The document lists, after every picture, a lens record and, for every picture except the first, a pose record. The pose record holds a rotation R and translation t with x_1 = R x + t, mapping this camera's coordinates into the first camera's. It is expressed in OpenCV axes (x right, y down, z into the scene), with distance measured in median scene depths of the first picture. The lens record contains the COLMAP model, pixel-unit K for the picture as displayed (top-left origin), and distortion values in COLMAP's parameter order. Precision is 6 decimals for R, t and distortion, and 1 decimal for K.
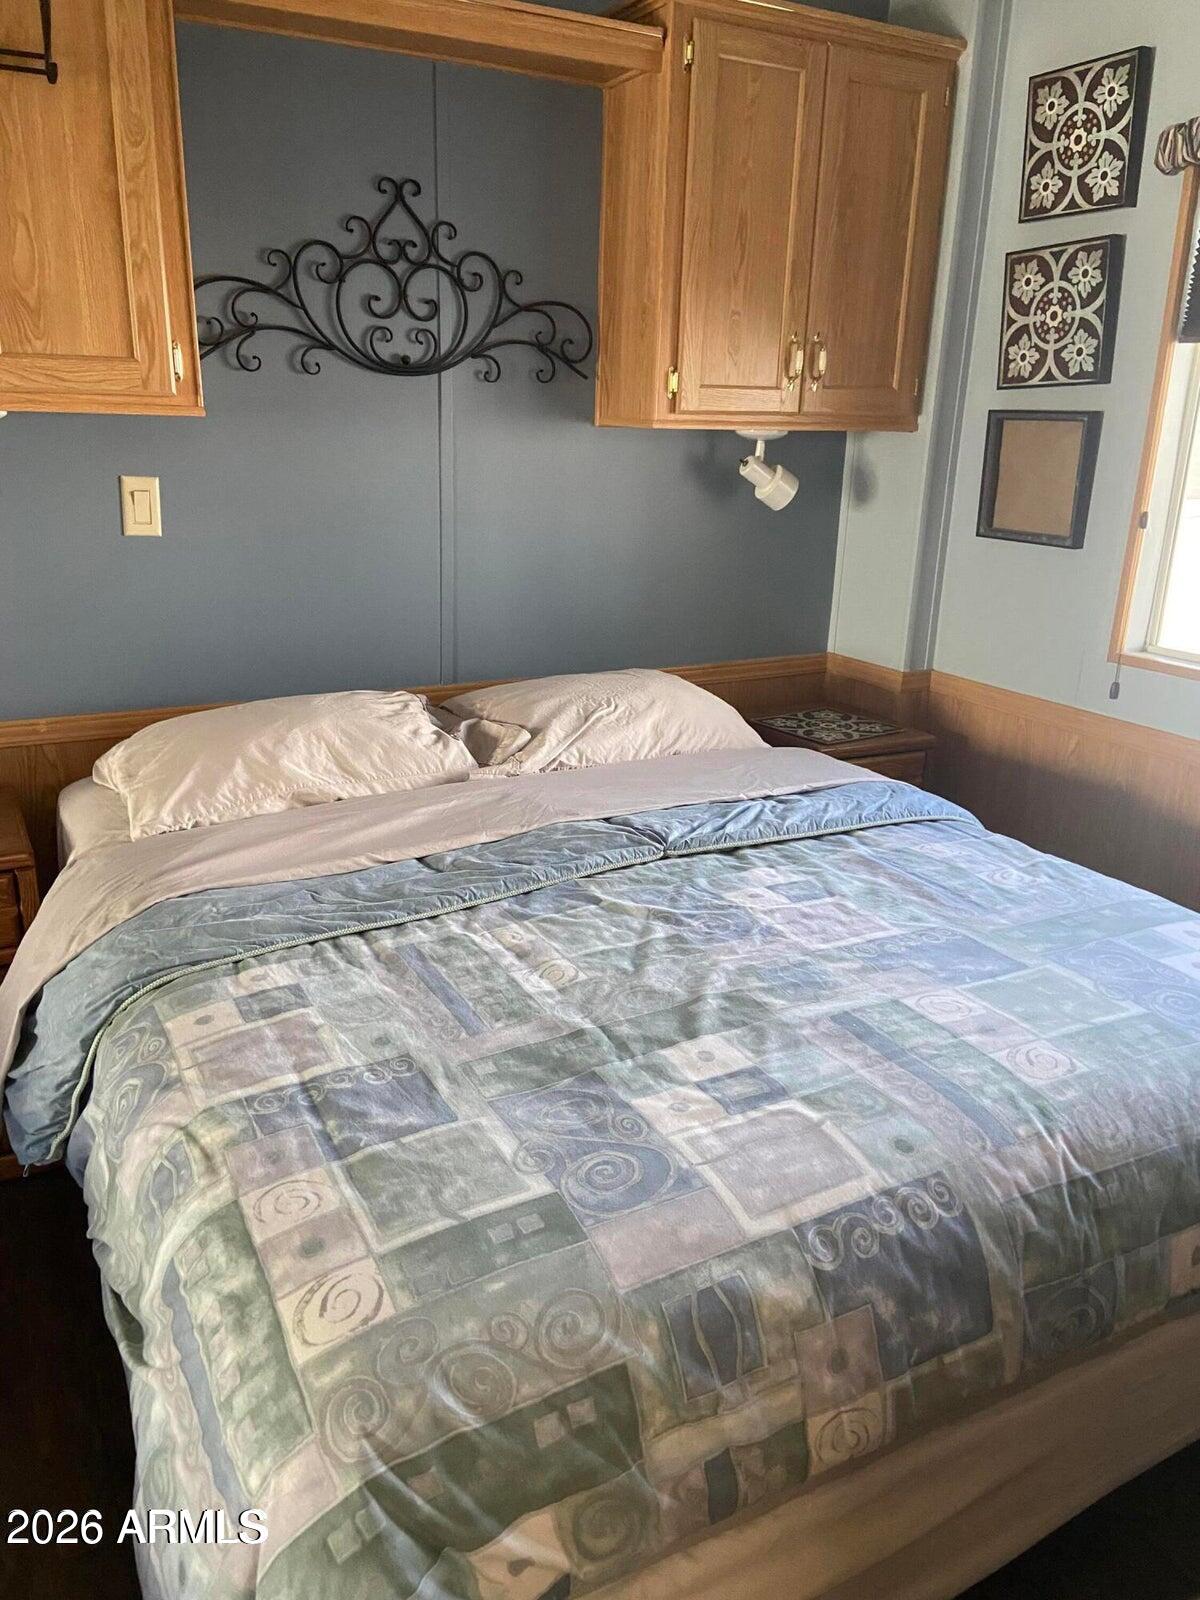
lens RADIAL K [[1204.1, 0, 600.0], [0, 1204.1, 800.0], [0, 0, 1]] dist [0.111728, -0.150042]
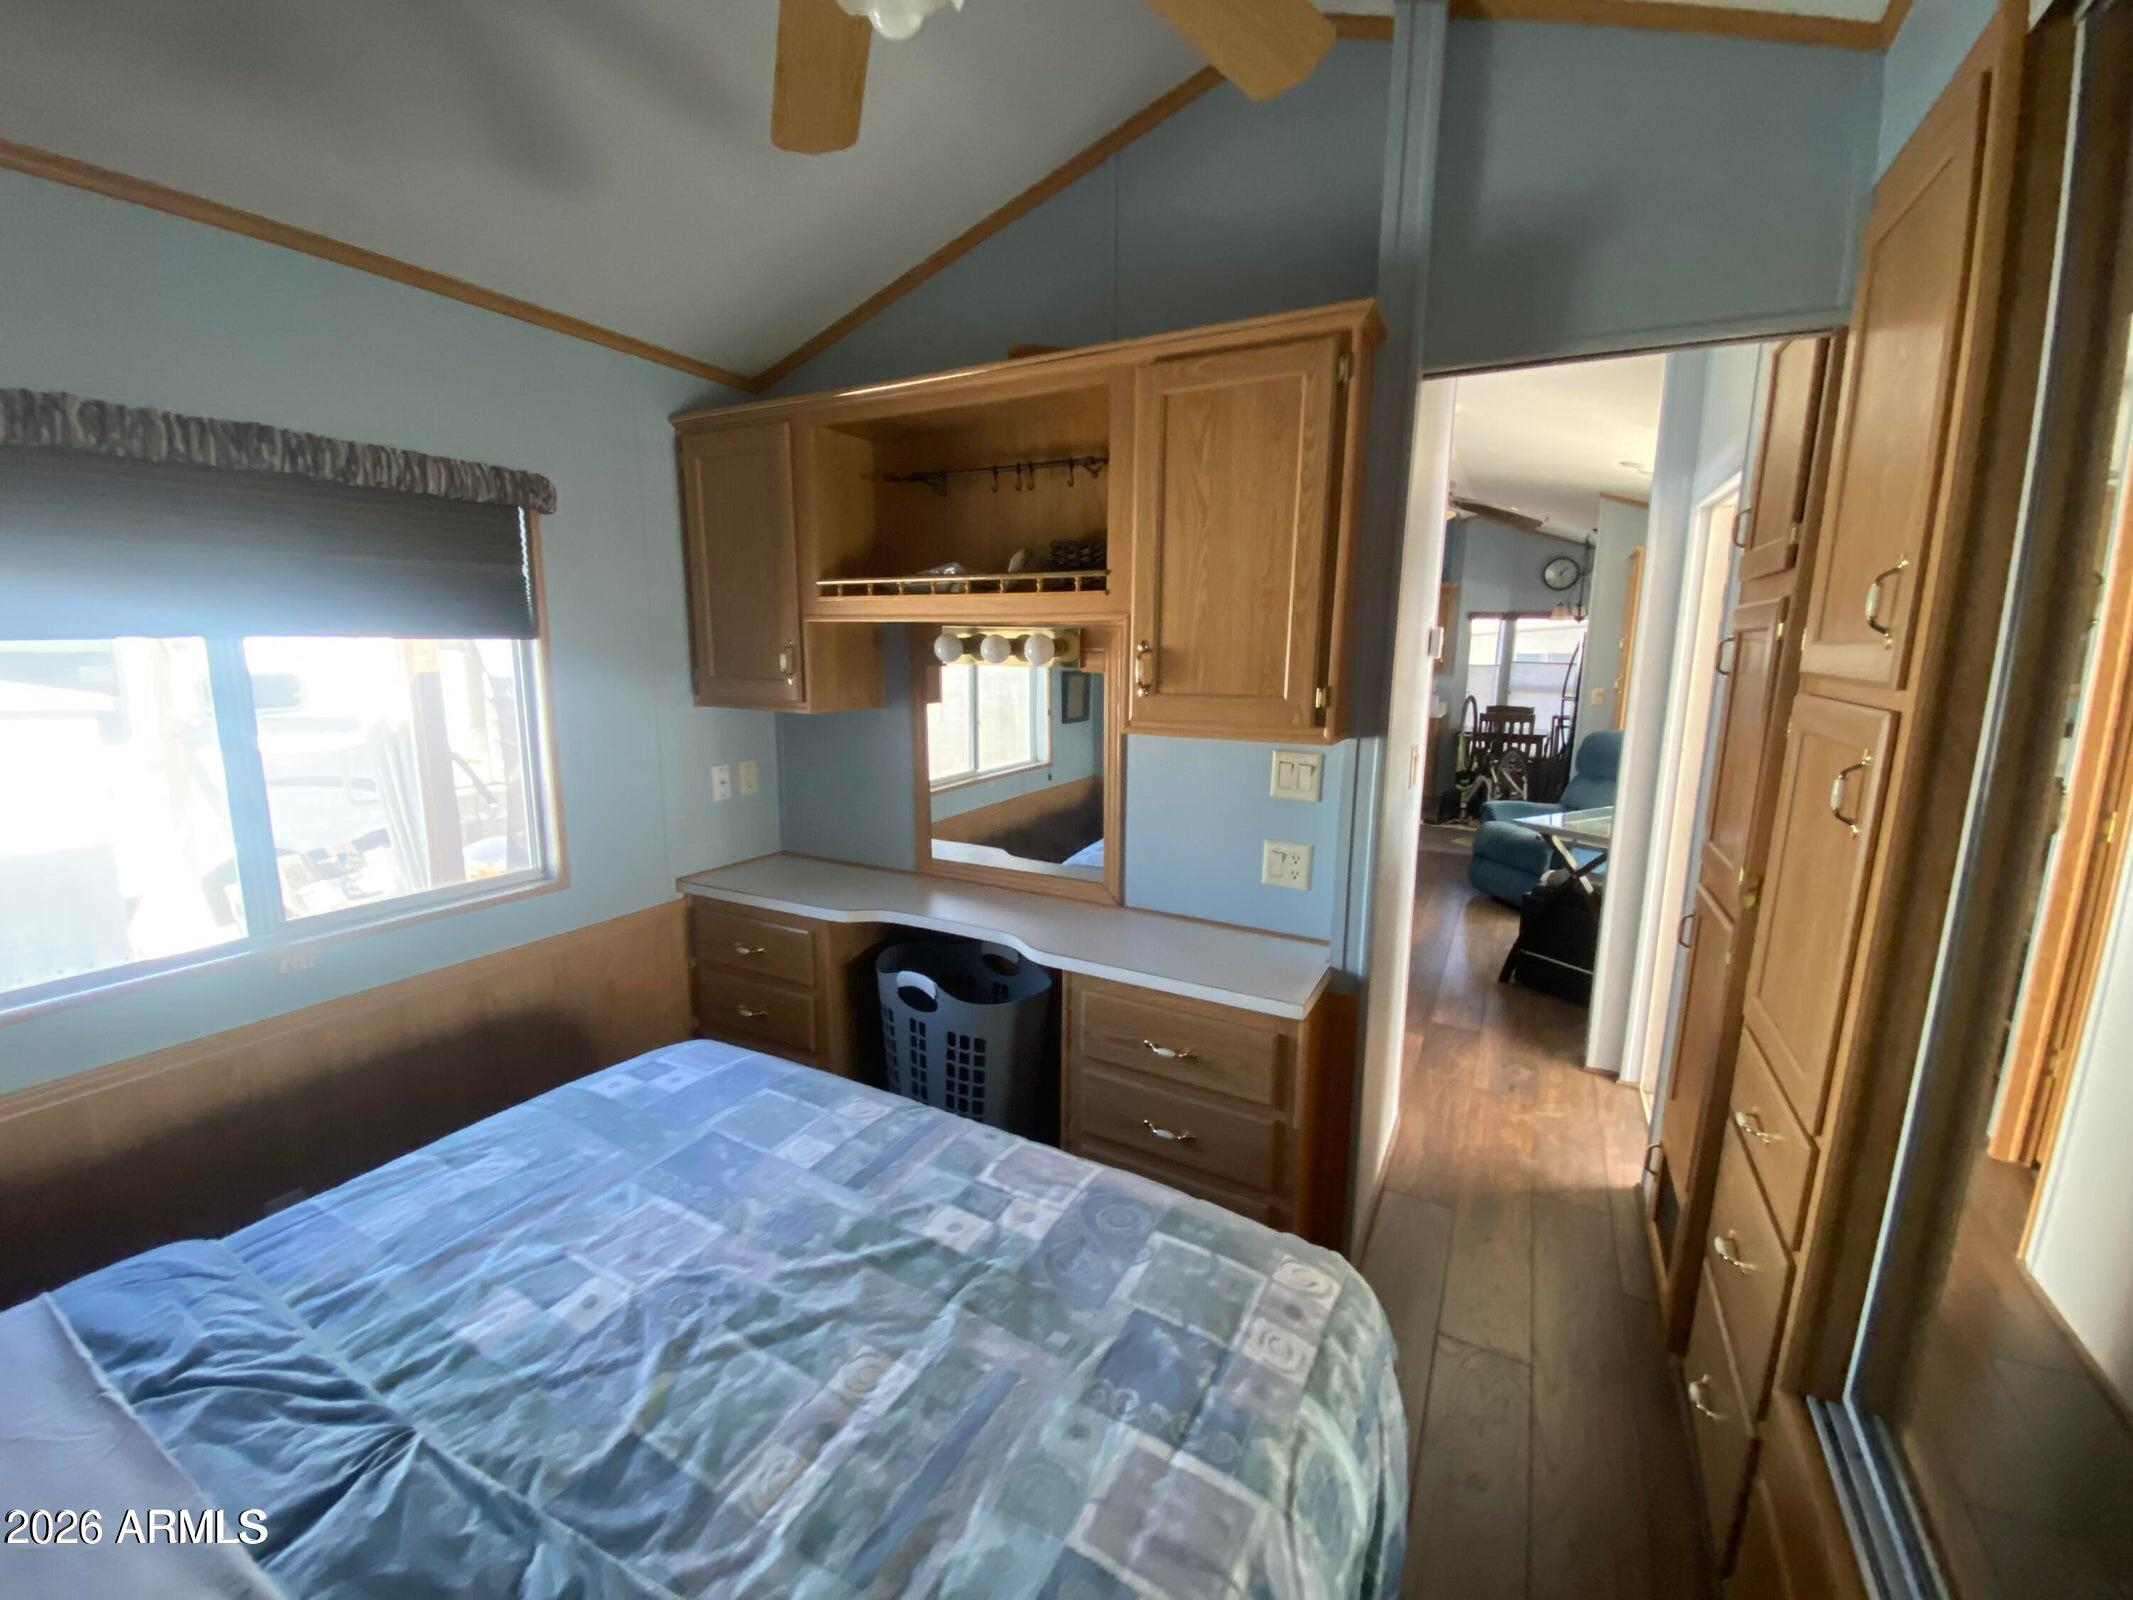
lens RADIAL K [[856.7, 0, 1066.5], [0, 856.7, 800.0], [0, 0, 1]] dist [-0.001199, -0.014990]
pose [[-0.550082, -0.182378, 0.814953, -0.605051], [0.229077, 0.905477, 0.357261, -0.476070], [-0.803077, 0.383210, -0.456308, 1.070999]]
